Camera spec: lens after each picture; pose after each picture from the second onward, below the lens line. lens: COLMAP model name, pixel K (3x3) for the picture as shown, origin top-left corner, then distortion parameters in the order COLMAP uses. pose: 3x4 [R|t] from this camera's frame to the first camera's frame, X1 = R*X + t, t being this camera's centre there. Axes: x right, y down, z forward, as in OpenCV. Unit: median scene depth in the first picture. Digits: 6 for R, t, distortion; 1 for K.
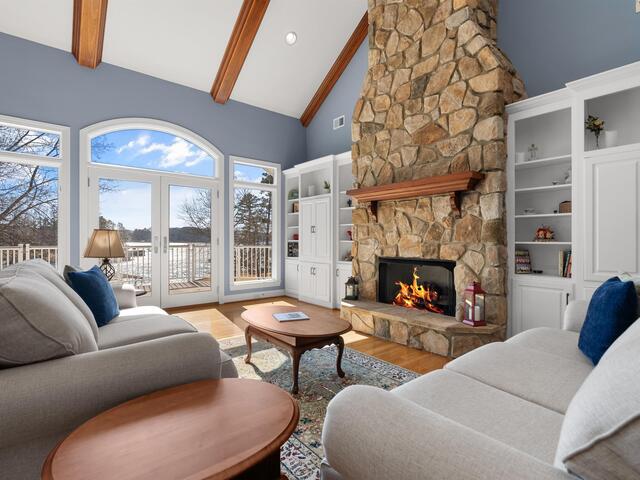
lens RADIAL K [[325.5, 0, 320.4], [0, 325.5, 235.3], [0, 0, 1]] dist [-0.003384, 0.001000]
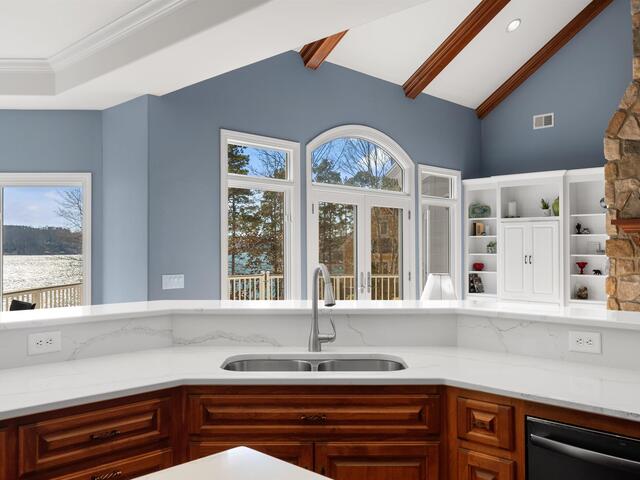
lens RADIAL K [[592.0, 0, 322.9], [0, 592.0, 235.7], [0, 0, 1]] dist [0.017119, 0.000000]
pose [[0.994325, -0.001318, 0.106378, -0.672861], [0.002367, 0.999950, -0.009731, -0.063382], [-0.106360, 0.009927, 0.994278, -0.389025]]
